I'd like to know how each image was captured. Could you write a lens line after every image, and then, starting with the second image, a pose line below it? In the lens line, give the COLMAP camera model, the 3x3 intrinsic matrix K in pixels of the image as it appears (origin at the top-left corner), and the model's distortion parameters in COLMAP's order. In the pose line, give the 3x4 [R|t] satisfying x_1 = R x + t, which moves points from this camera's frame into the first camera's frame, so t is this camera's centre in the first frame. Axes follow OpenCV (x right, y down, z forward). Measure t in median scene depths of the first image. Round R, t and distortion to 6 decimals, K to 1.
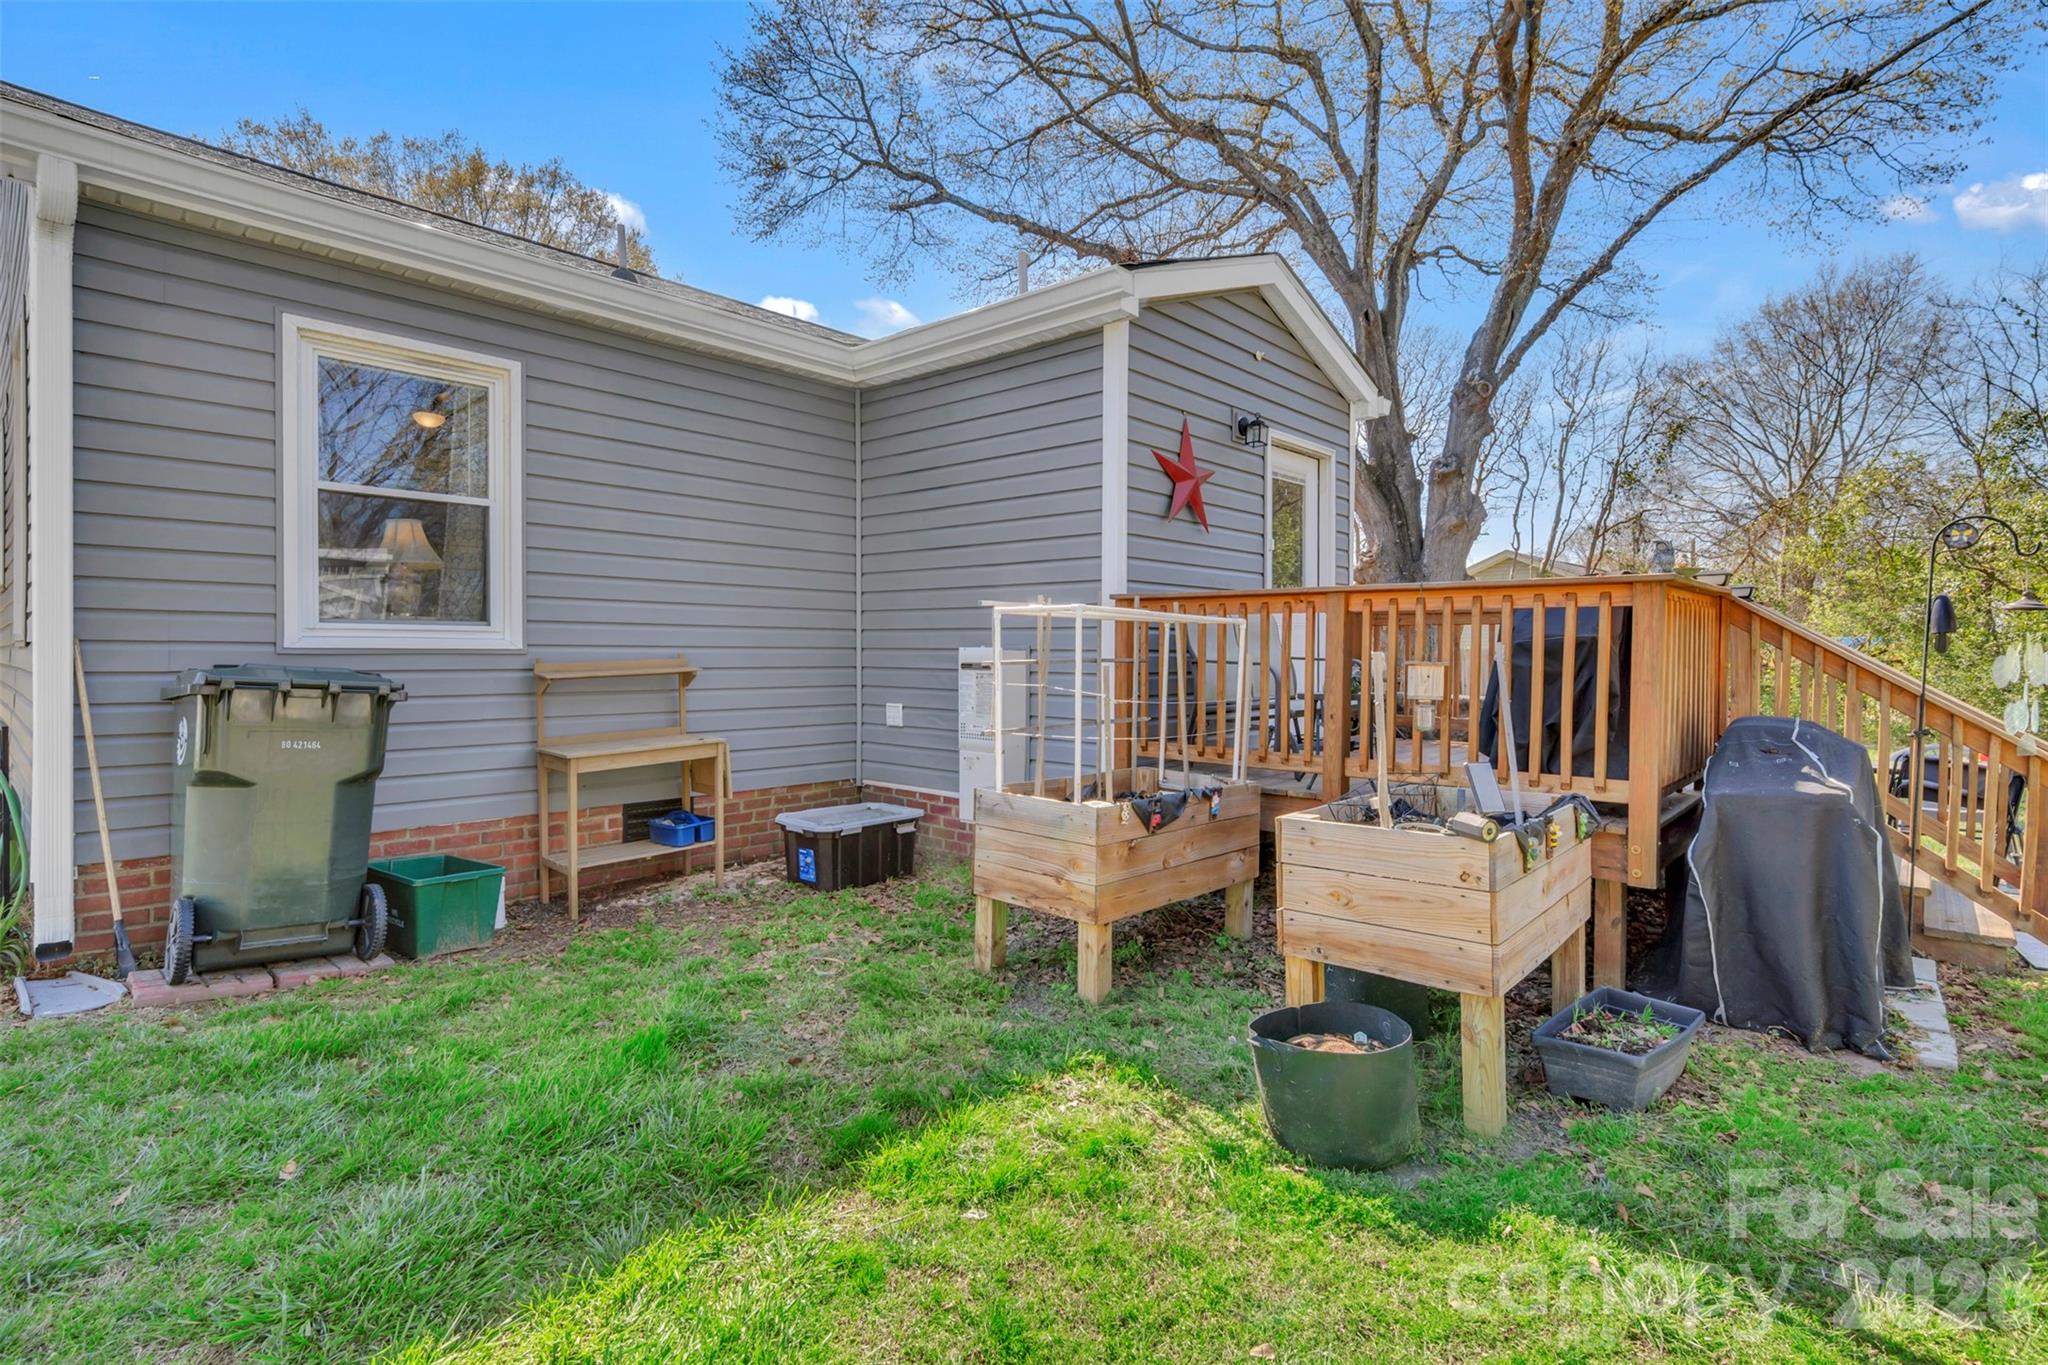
lens RADIAL K [[982.0, 0, 1019.7], [0, 982.0, 666.6], [0, 0, 1]] dist [0.001971, -0.001559]
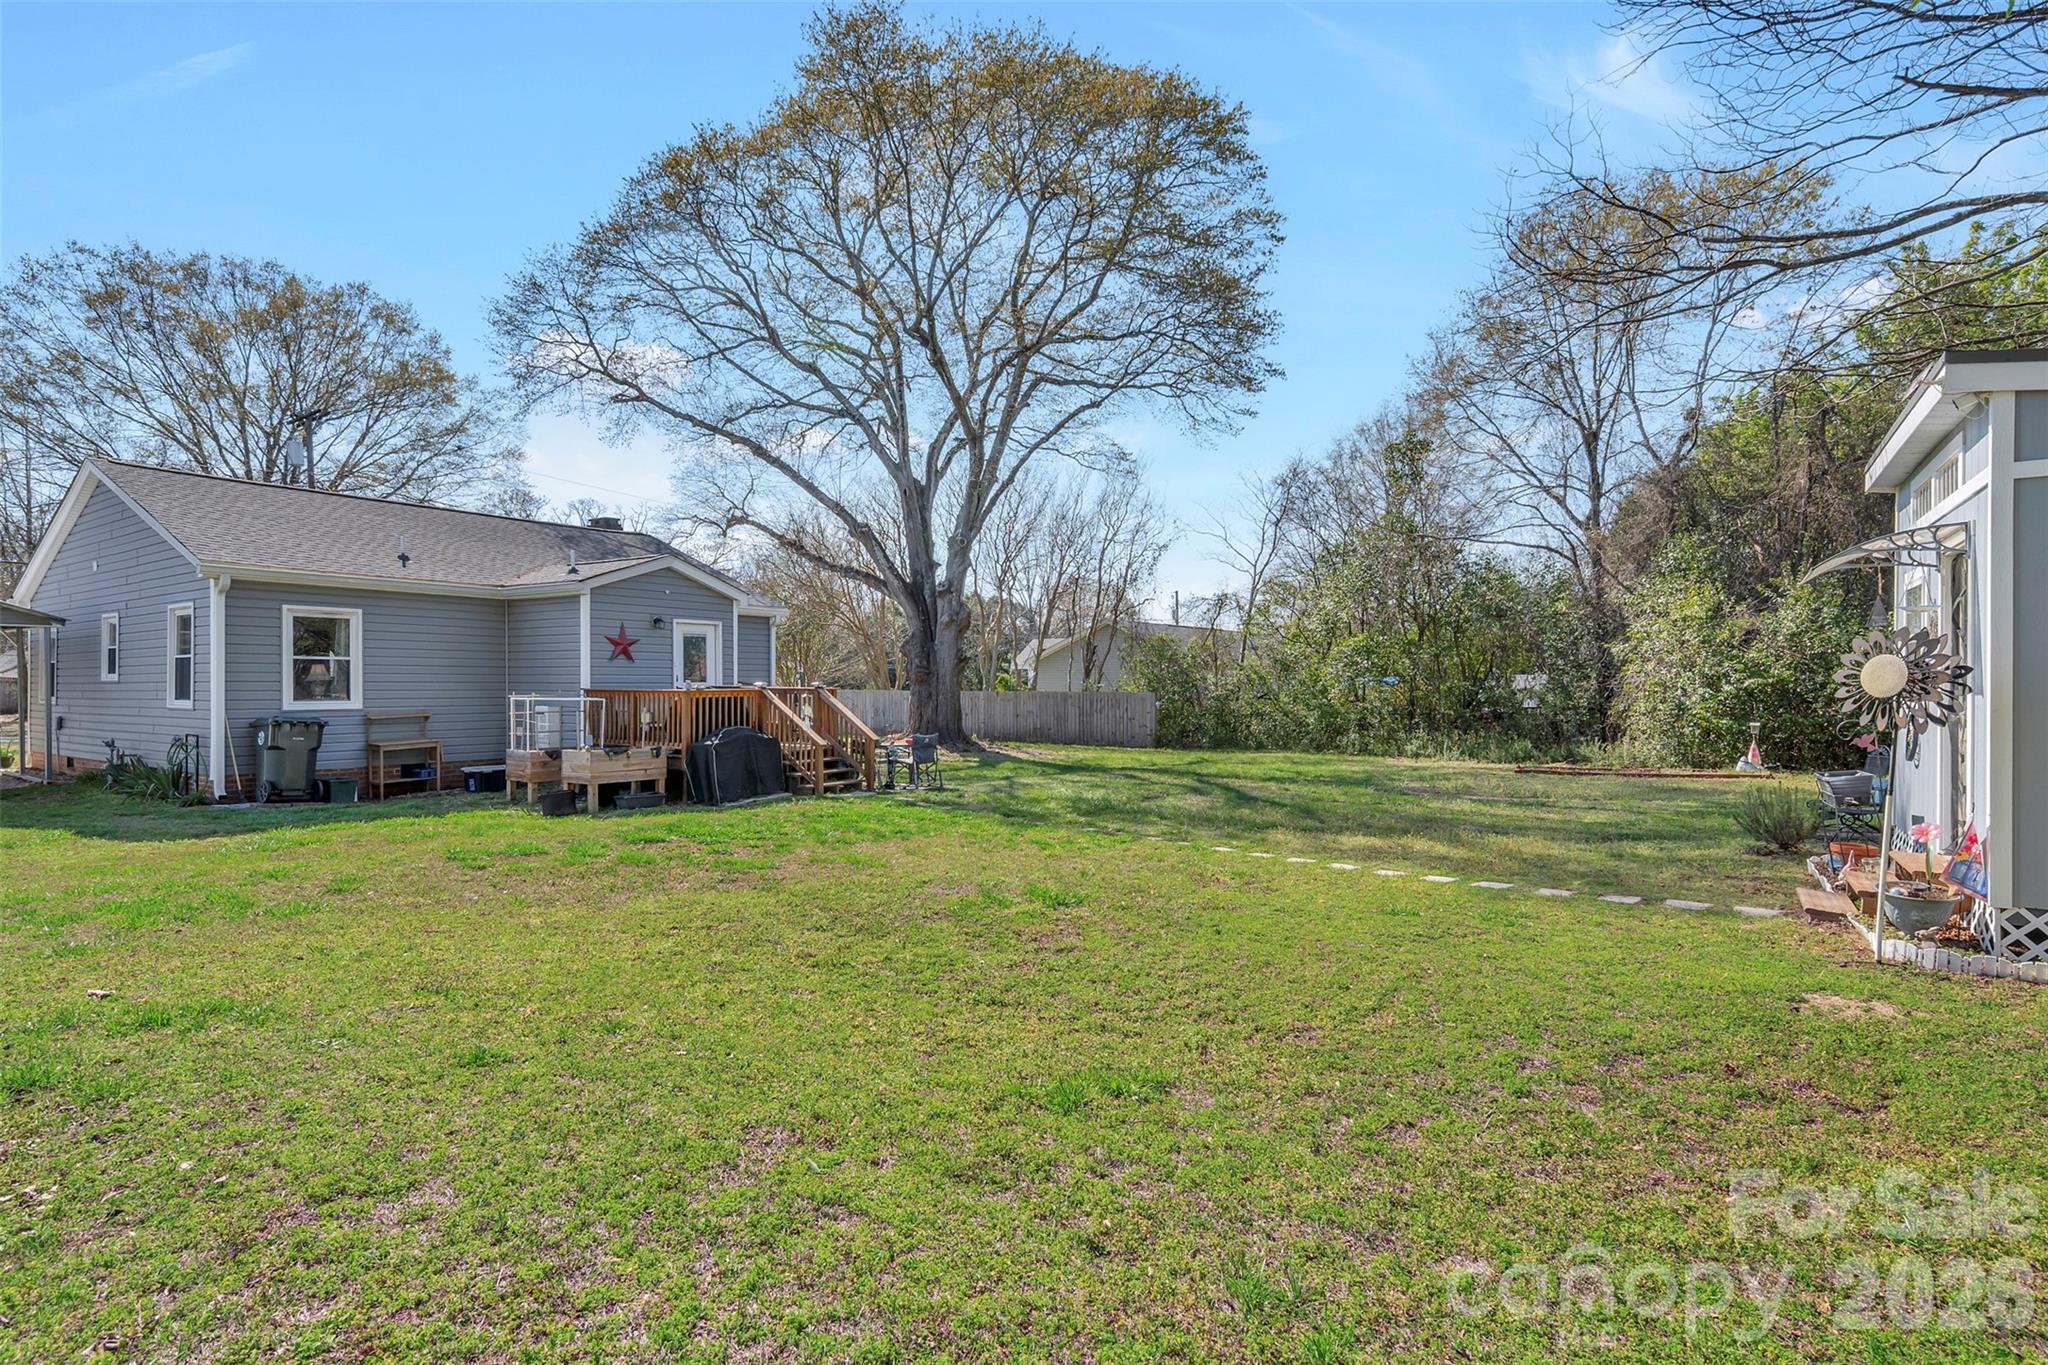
lens RADIAL K [[982.0, 0, 1009.5], [0, 982.0, 692.2], [0, 0, 1]] dist [0.001971, -0.001559]
pose [[0.989811, -0.007000, 0.142218, 0.943606], [0.008154, 0.999938, -0.007532, -0.029437], [-0.142157, 0.008615, 0.989807, -2.080798]]
